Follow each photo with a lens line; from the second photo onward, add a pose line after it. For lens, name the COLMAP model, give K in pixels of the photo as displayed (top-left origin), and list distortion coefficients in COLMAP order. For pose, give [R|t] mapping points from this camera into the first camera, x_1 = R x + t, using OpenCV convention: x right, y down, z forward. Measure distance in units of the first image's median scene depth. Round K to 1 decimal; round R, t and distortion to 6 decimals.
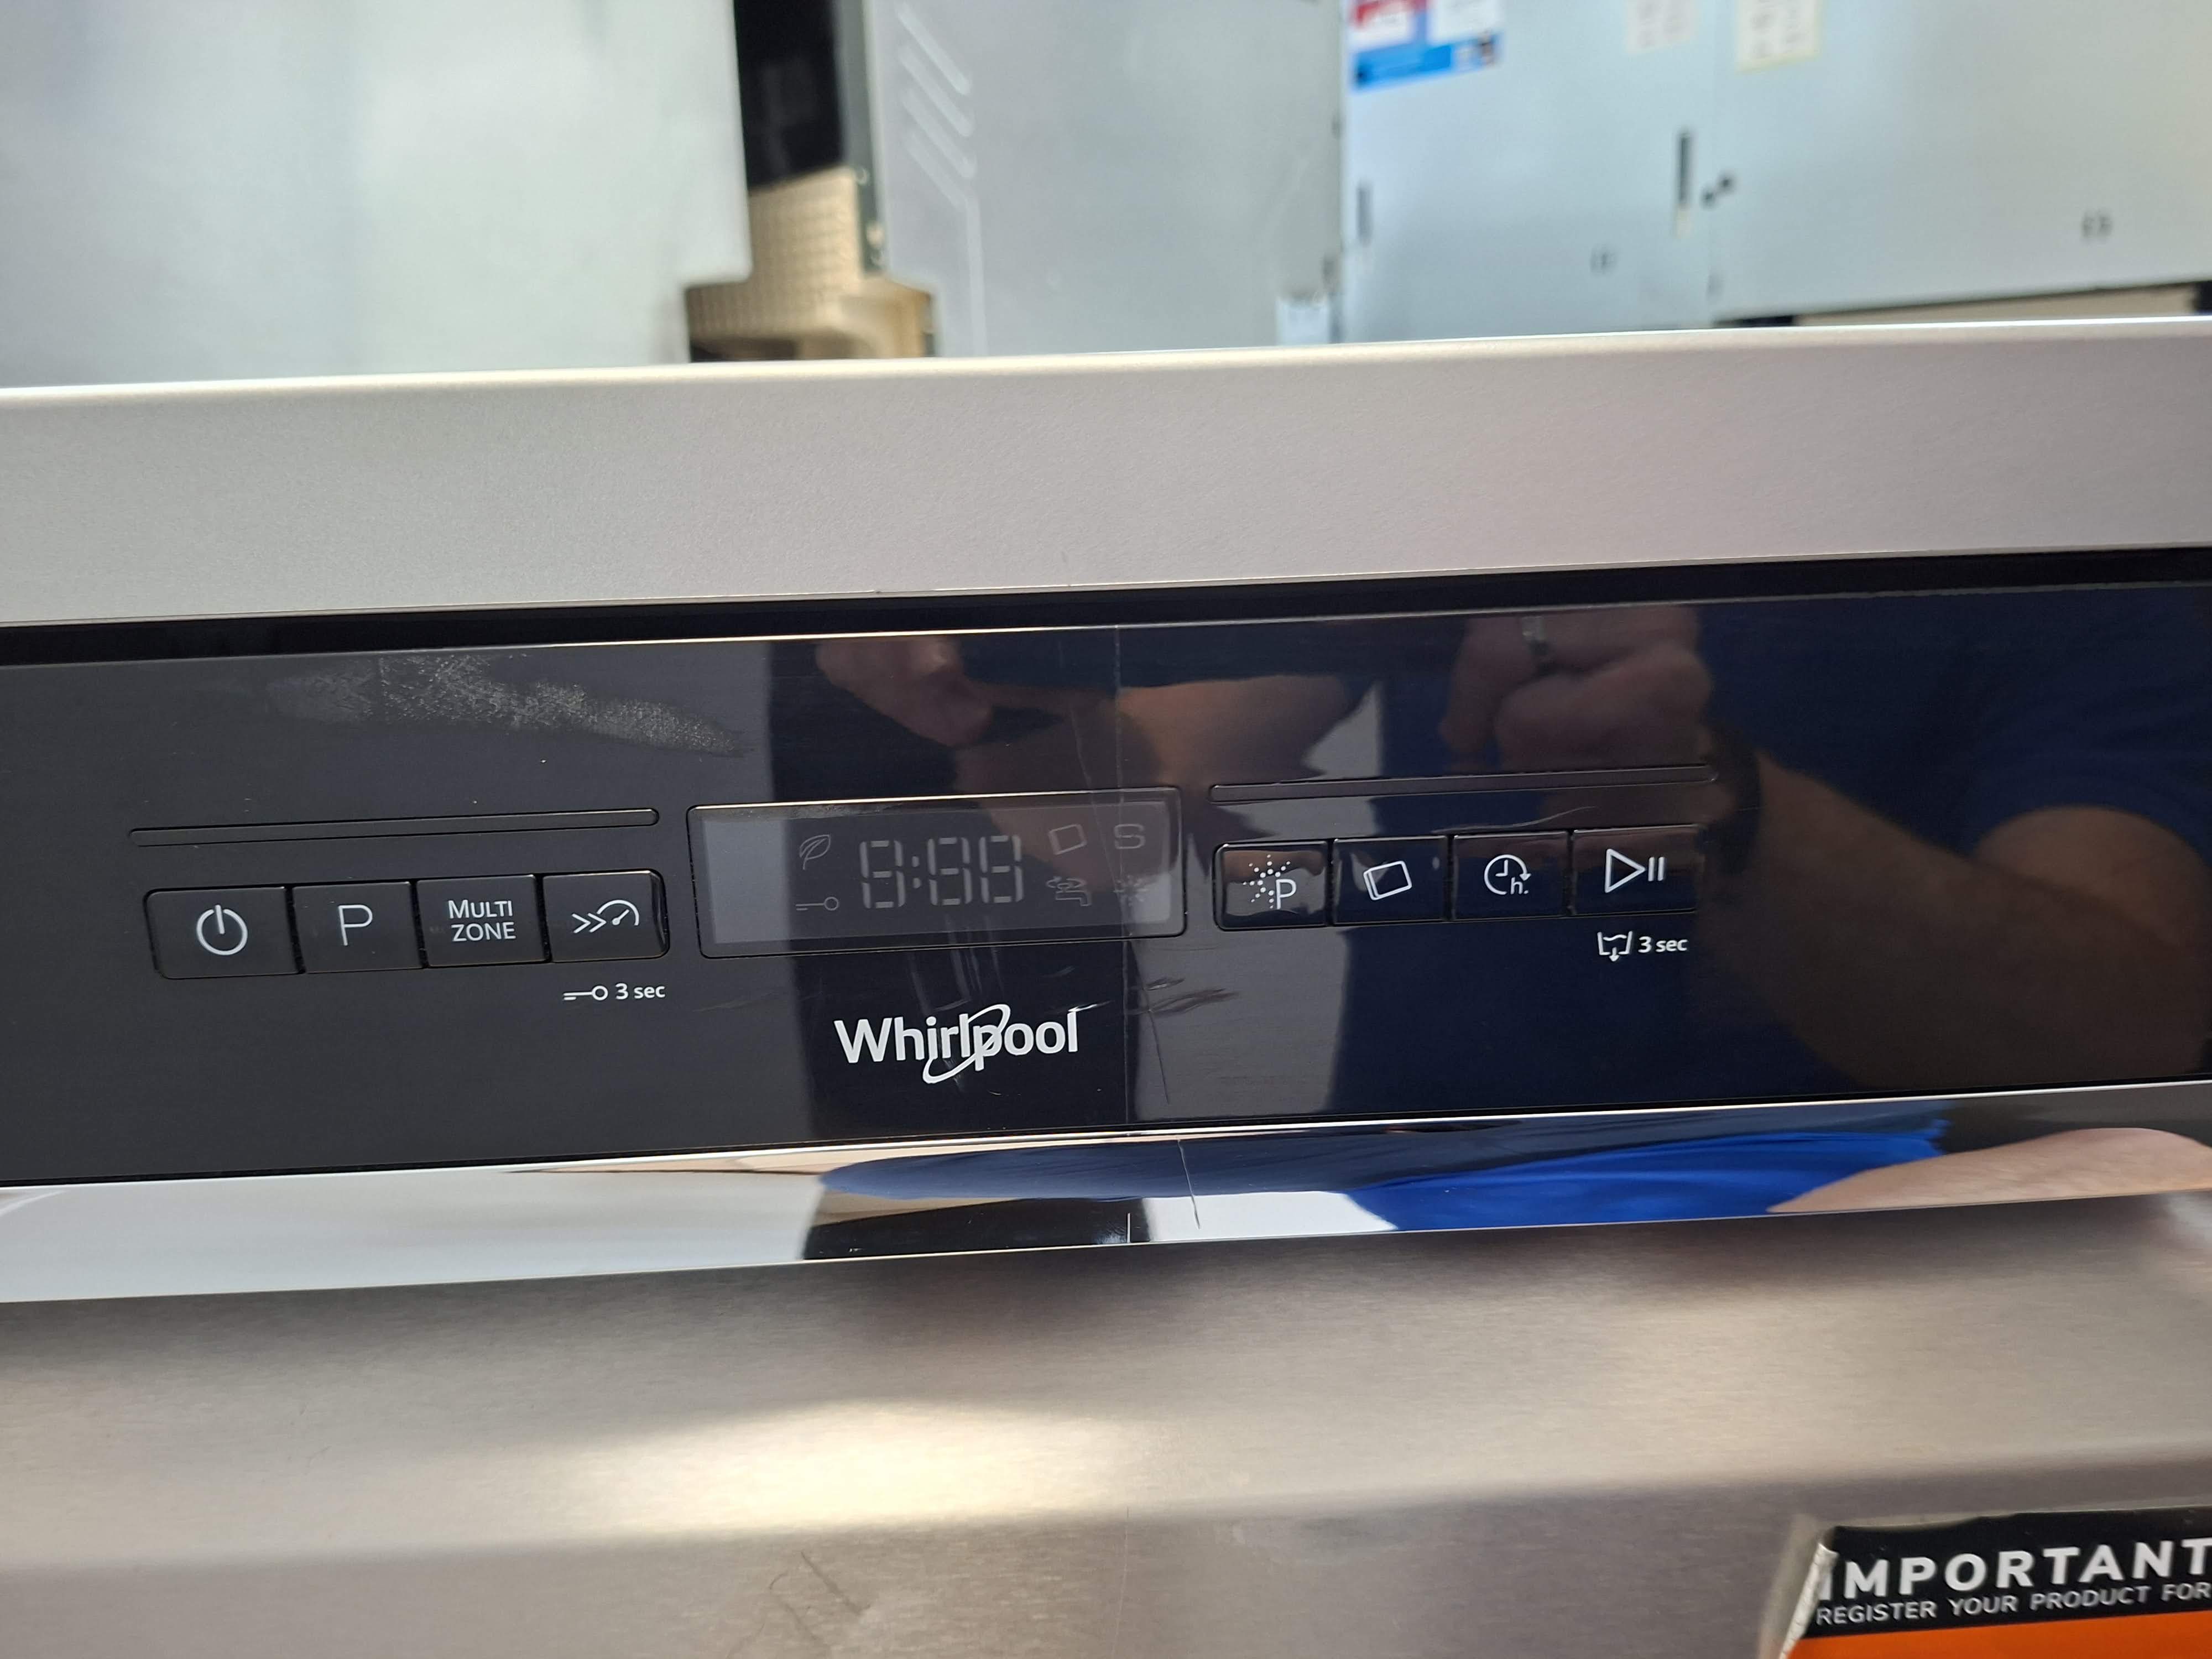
lens RADIAL K [[1559.9, 0, 1106.5], [0, 1559.9, 898.4], [0, 0, 1]] dist [-0.002667, -0.007746]
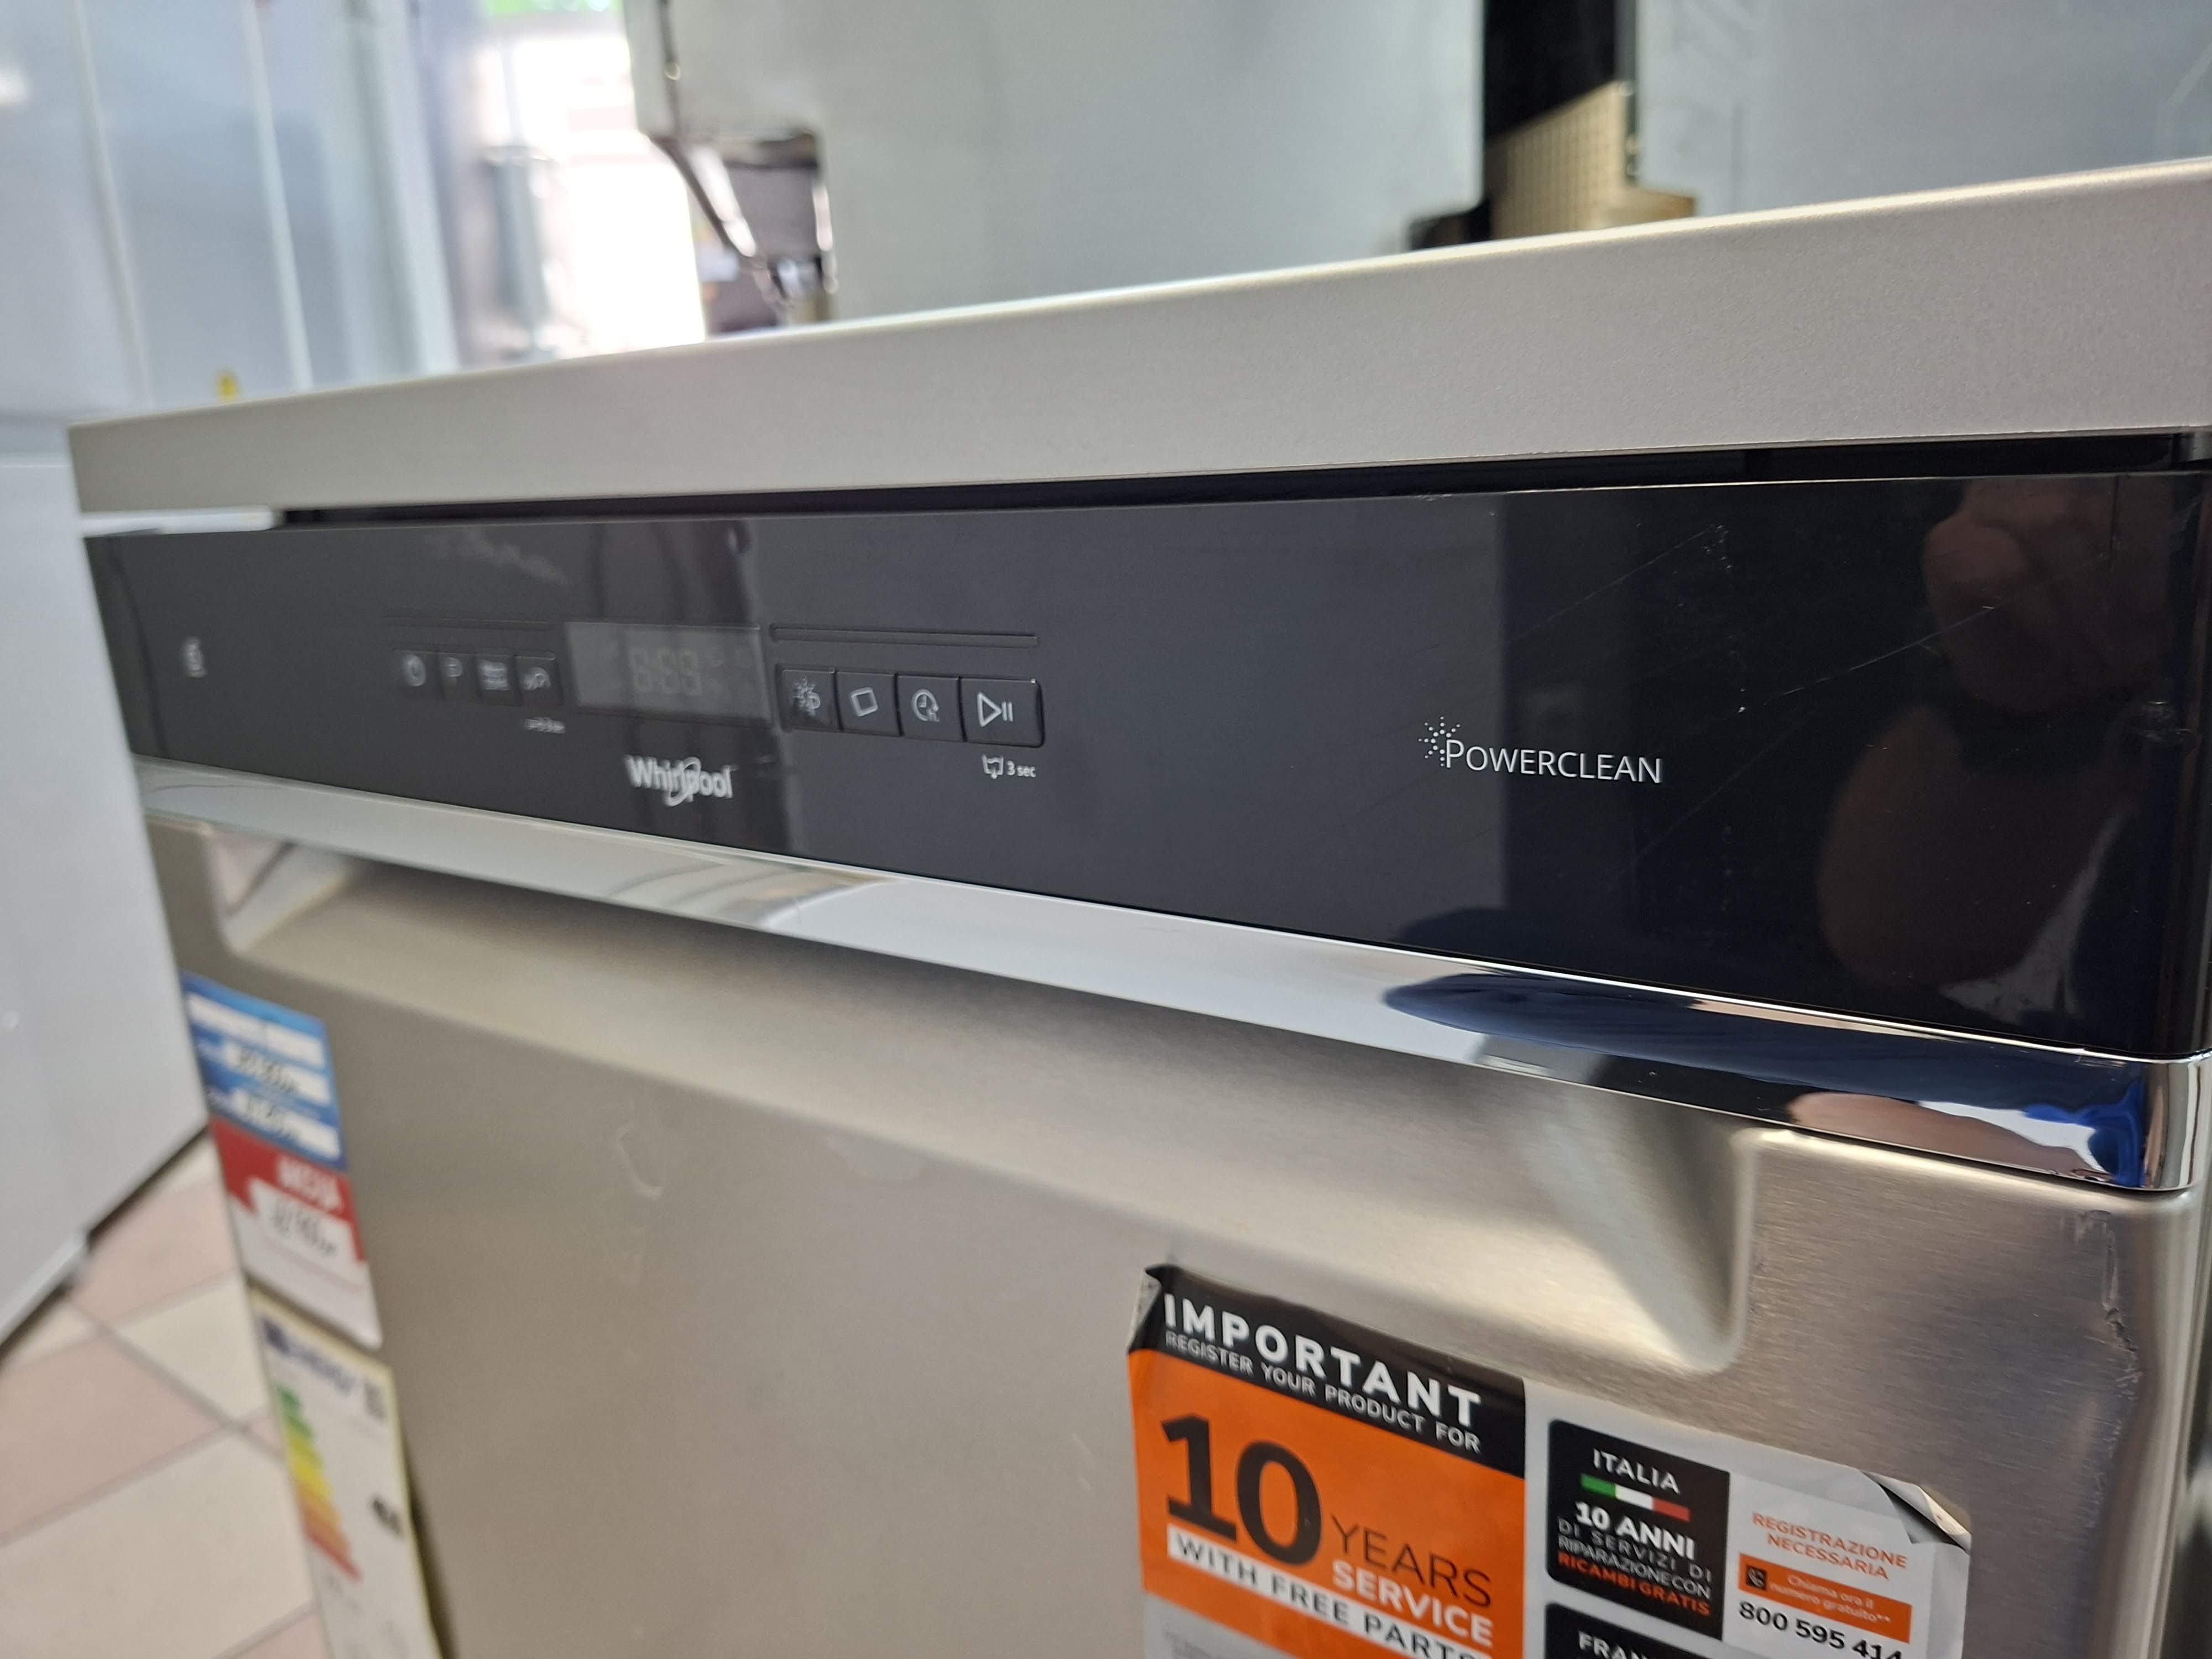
lens RADIAL K [[1490.6, 0, 1106.0], [0, 1490.6, 829.5], [0, 0, 1]] dist [0.065128, -0.000983]
pose [[0.803051, 0.139032, -0.579465, 1.055687], [-0.105705, 0.990216, 0.091093, -0.039588], [0.586460, -0.011900, 0.809891, 0.015997]]
